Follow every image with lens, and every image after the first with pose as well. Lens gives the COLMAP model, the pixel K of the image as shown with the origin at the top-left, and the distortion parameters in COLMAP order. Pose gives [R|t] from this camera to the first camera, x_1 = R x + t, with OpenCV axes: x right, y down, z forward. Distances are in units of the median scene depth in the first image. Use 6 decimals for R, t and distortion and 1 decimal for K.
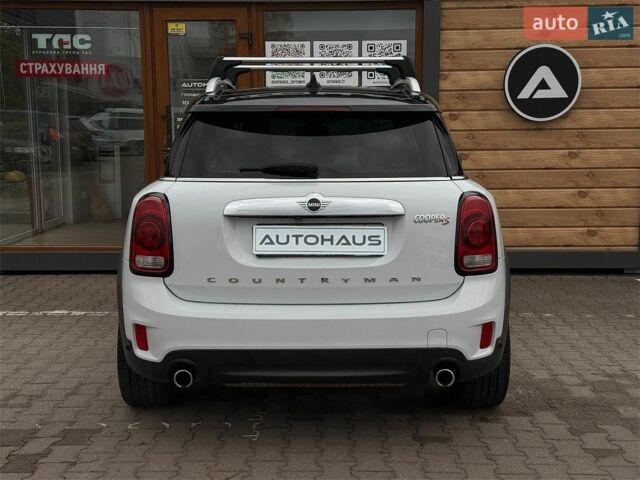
lens RADIAL K [[842.6, 0, 320.0], [0, 842.6, 236.5], [0, 0, 1]] dist [0.070868, 0.000000]
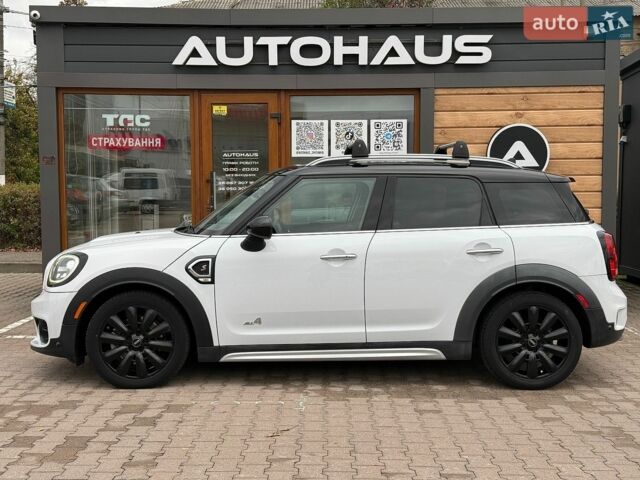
lens RADIAL K [[842.6, 0, 316.0], [0, 842.6, 237.5], [0, 0, 1]] dist [0.070868, 0.000000]
pose [[0.999991, 0.002709, -0.003275, -0.024910], [-0.002930, 0.997578, -0.069501, 0.024228], [0.003079, 0.069510, 0.997576, -0.209604]]
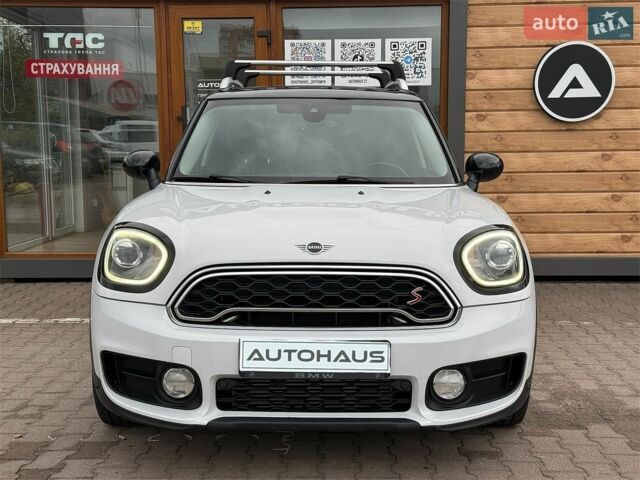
lens RADIAL K [[842.6, 0, 319.3], [0, 842.6, 243.0], [0, 0, 1]] dist [0.070868, 0.000000]
pose [[0.999943, -0.000609, -0.010649, -0.015130], [0.000500, 0.999948, -0.010233, 0.010561], [0.010655, 0.010227, 0.999891, 0.040345]]
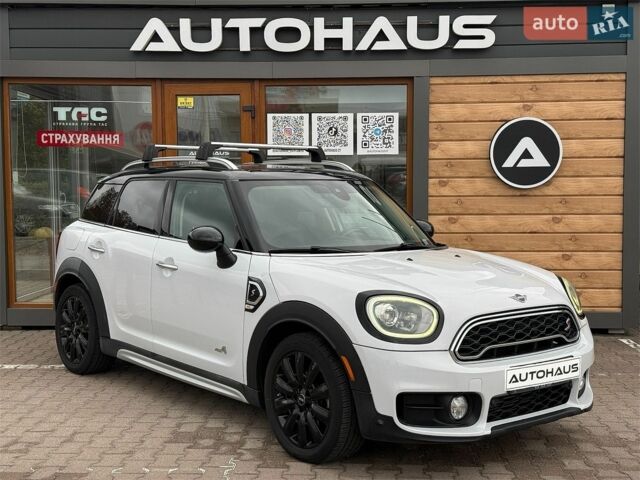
lens RADIAL K [[842.6, 0, 322.8], [0, 842.6, 234.9], [0, 0, 1]] dist [0.070868, 0.000000]
pose [[0.999453, 0.005038, -0.032689, 0.042546], [-0.007160, 0.997852, -0.065113, -0.007014], [0.032291, 0.065312, 0.997342, -0.060864]]
